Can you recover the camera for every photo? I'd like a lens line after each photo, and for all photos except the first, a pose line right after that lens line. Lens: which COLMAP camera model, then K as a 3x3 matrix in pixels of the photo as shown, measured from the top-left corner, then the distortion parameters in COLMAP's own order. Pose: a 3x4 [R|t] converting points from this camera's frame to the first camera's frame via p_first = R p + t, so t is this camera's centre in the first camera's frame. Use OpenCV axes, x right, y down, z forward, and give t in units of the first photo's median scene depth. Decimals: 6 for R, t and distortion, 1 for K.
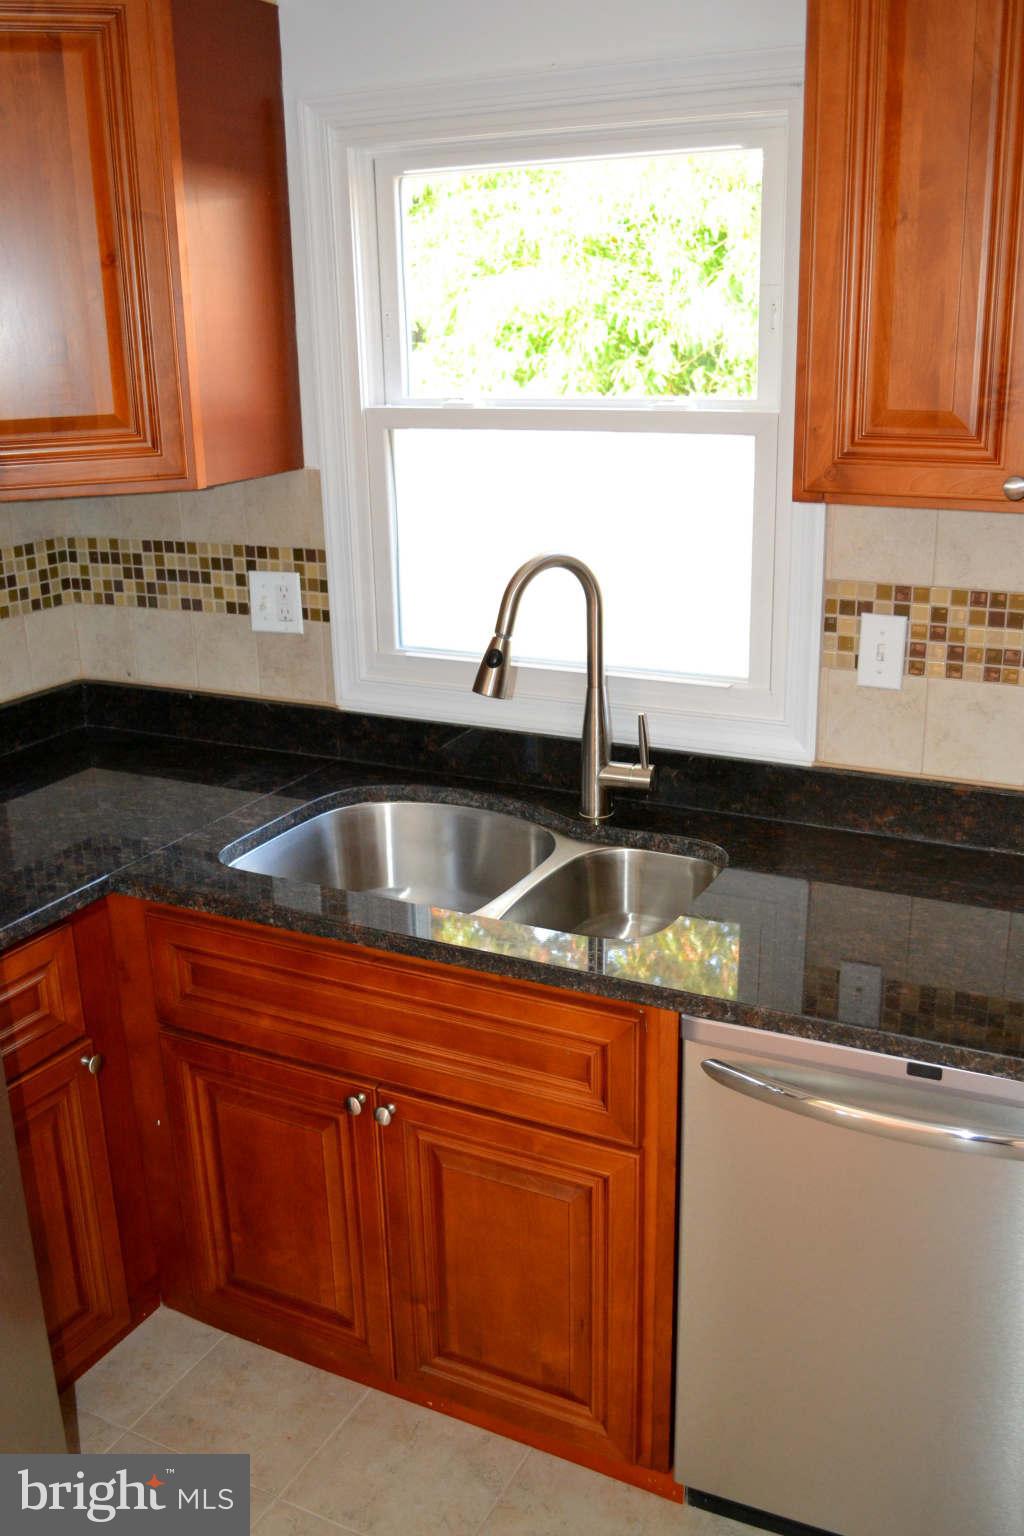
lens RADIAL K [[1391.0, 0, 512.0], [0, 1391.0, 768.0], [0, 0, 1]] dist [-0.069717, -0.002909]
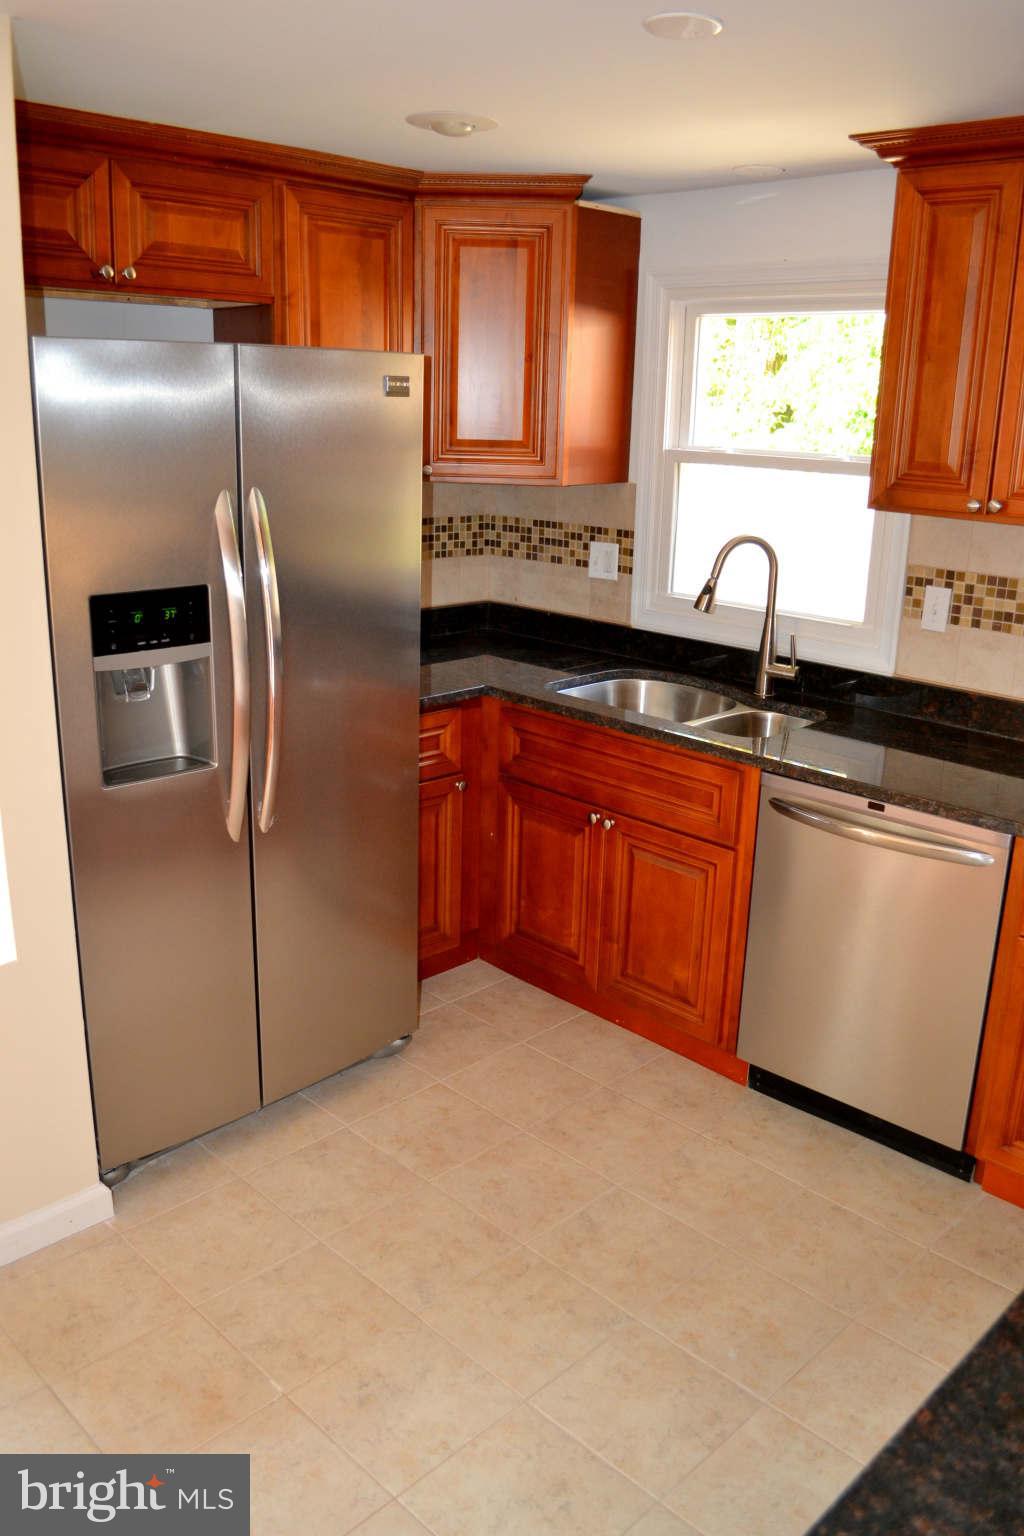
lens RADIAL K [[1250.0, 0, 512.0], [0, 1250.0, 768.0], [0, 0, 1]] dist [-0.070176, 0.000105]
pose [[0.950230, 0.133383, -0.281554, 0.217946], [-0.140065, 0.990136, -0.003645, 0.178508], [0.278290, 0.042900, 0.959538, -0.562341]]
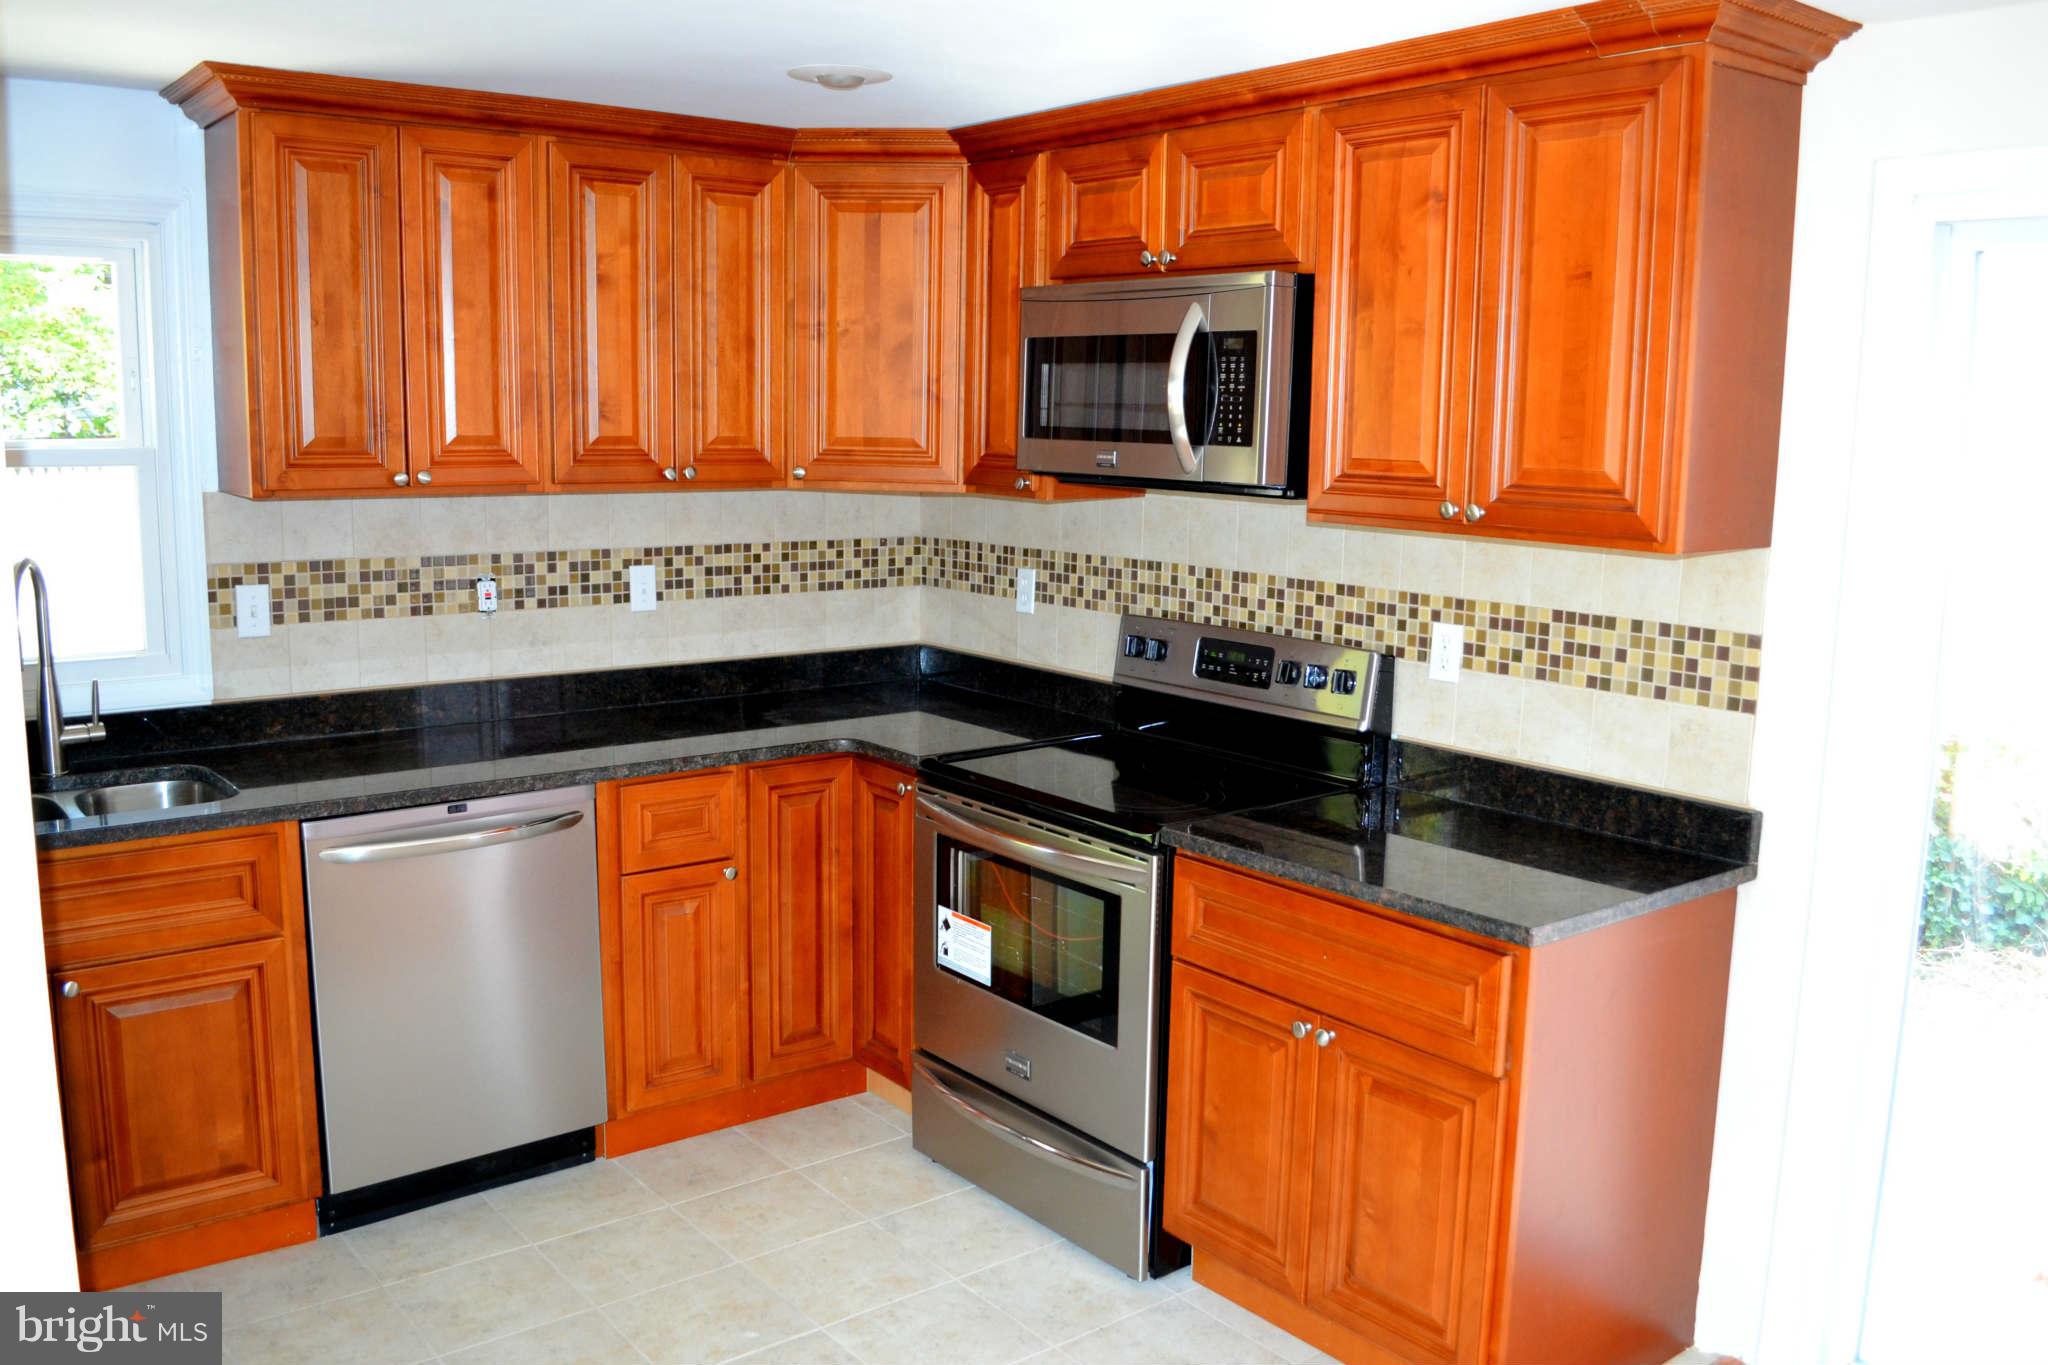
lens RADIAL K [[1753.4, 0, 1024.0], [0, 1753.4, 682.5], [0, 0, 1]] dist [-0.064219, 0.000458]
pose [[0.416567, -0.114230, 0.901900, -0.974929], [0.258200, 0.966086, 0.003102, 0.178372], [-0.871668, 0.231579, 0.431934, -0.423418]]
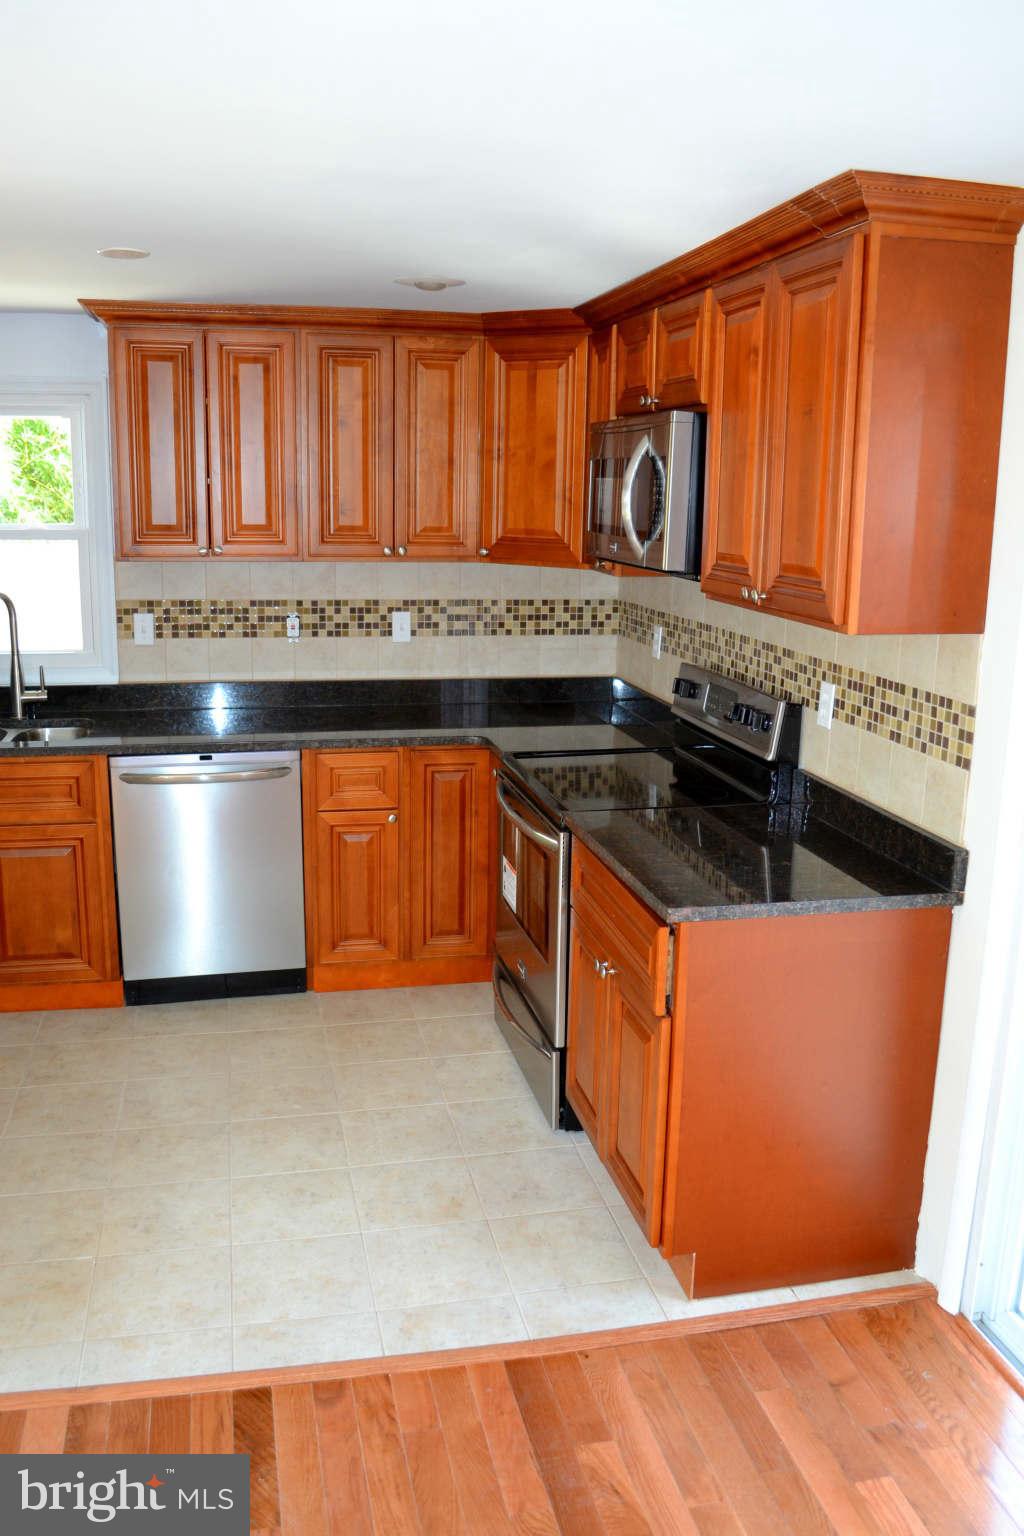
lens RADIAL K [[1315.0, 0, 512.0], [0, 1315.0, 768.0], [0, 0, 1]] dist [-0.064219, 0.000458]
pose [[0.772663, -0.101890, 0.626586, -0.637153], [0.165372, 0.985262, -0.043711, 0.333639], [-0.612898, 0.137394, 0.778125, -1.031941]]
